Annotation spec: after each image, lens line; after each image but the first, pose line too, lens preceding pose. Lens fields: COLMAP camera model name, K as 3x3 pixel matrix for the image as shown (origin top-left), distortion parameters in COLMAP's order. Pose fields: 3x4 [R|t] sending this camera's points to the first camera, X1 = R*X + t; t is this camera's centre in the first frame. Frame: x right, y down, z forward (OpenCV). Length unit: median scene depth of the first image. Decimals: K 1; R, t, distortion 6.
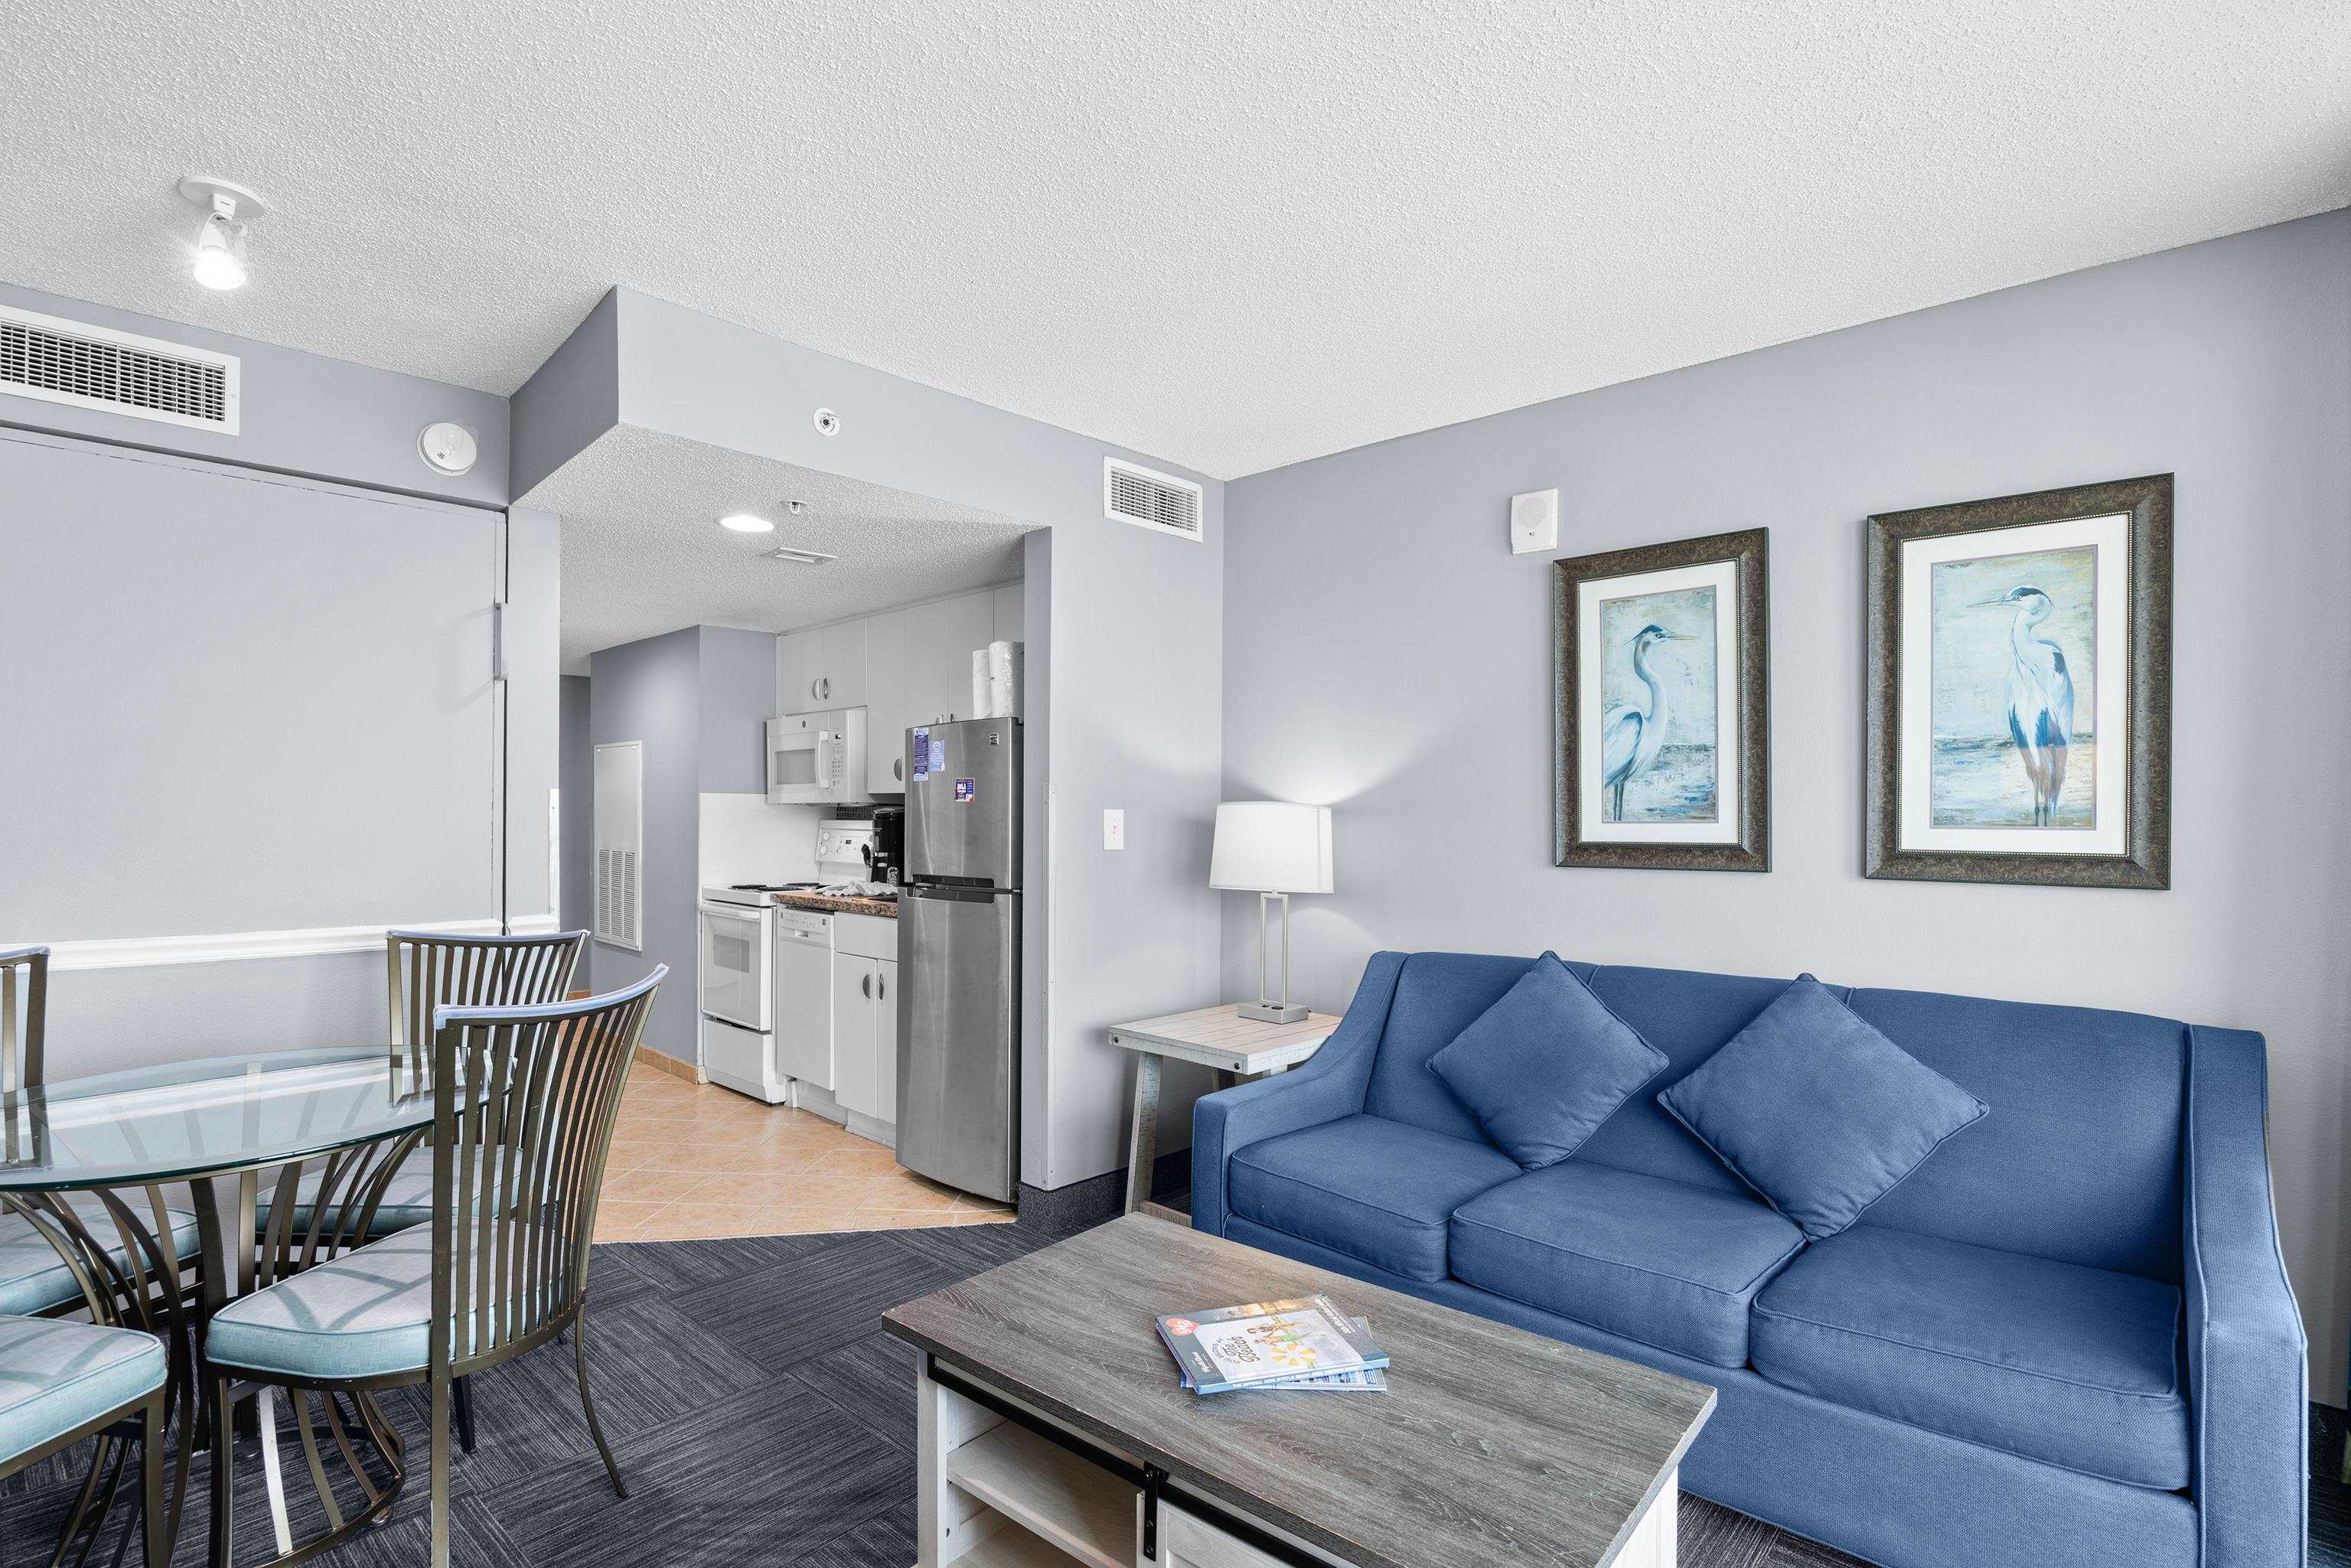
lens RADIAL K [[1110.9, 0, 1179.1], [0, 1110.9, 819.3], [0, 0, 1]] dist [-0.016944, 0.002930]
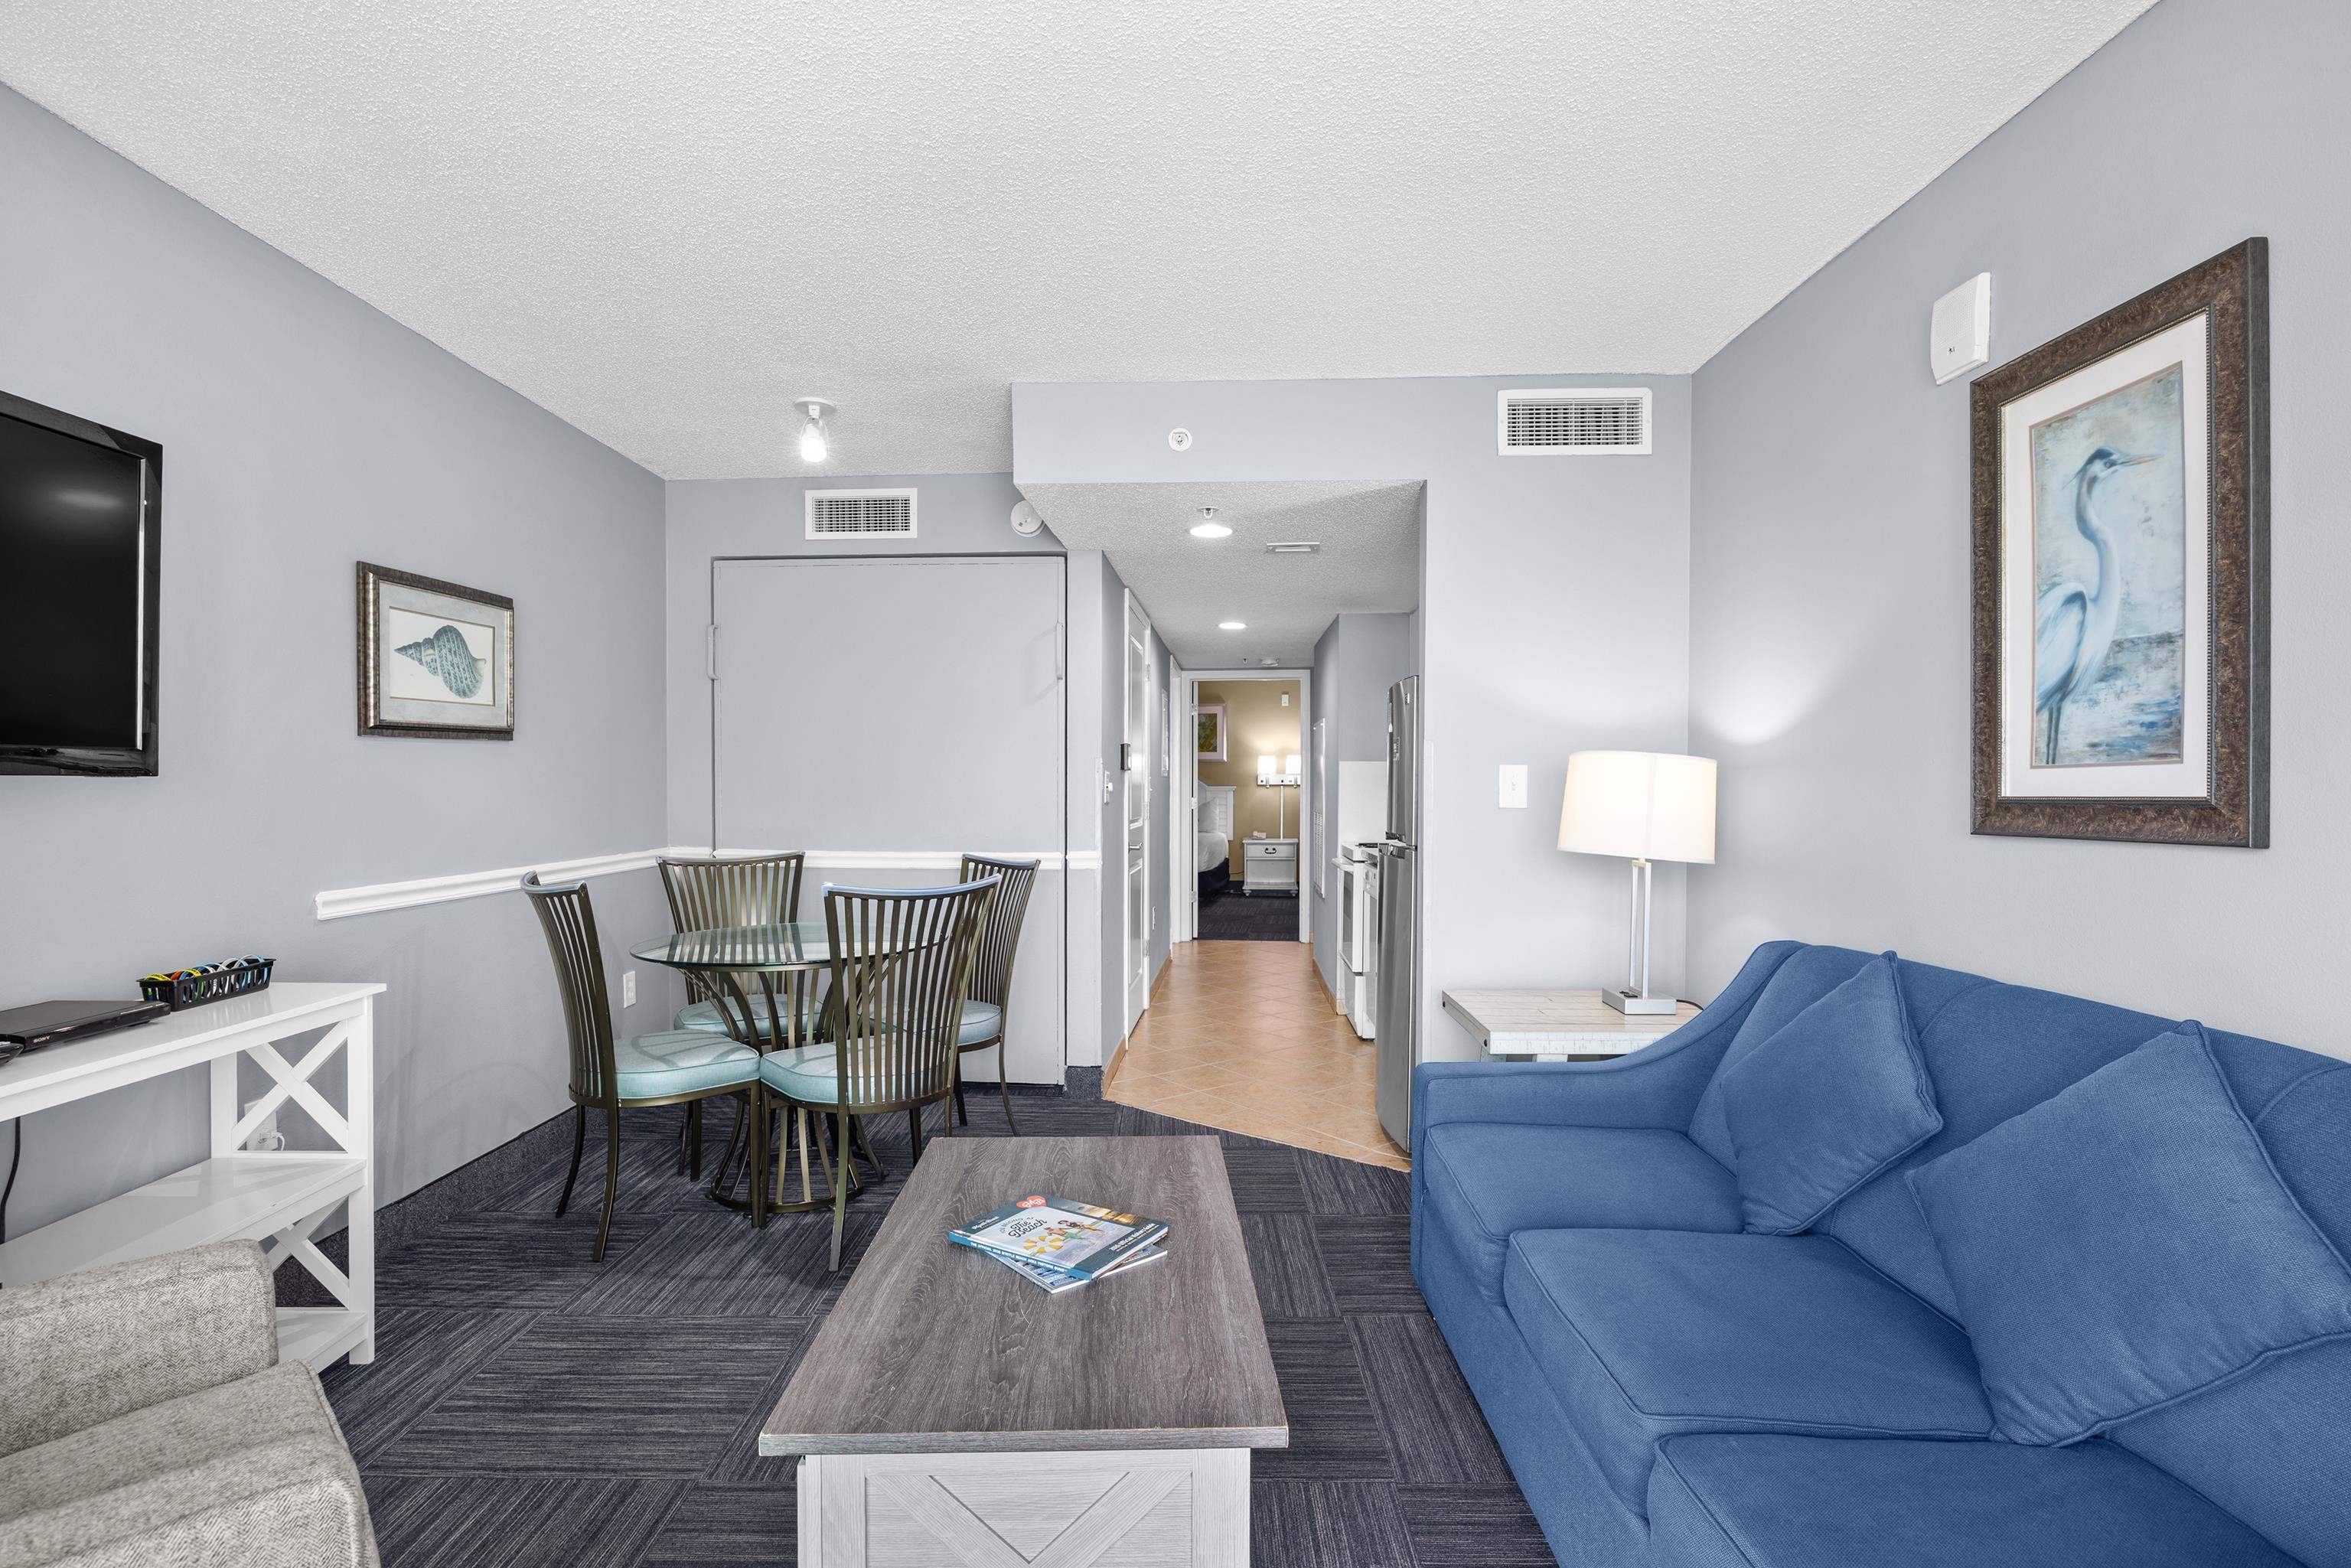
lens RADIAL K [[1110.9, 0, 1174.9], [0, 1110.9, 813.2], [0, 0, 1]] dist [-0.016944, 0.002930]
pose [[0.663401, 0.012156, -0.748165, 0.540467], [0.000078, 0.999867, 0.016315, 0.019328], [0.748264, -0.010882, 0.663312, 0.197122]]
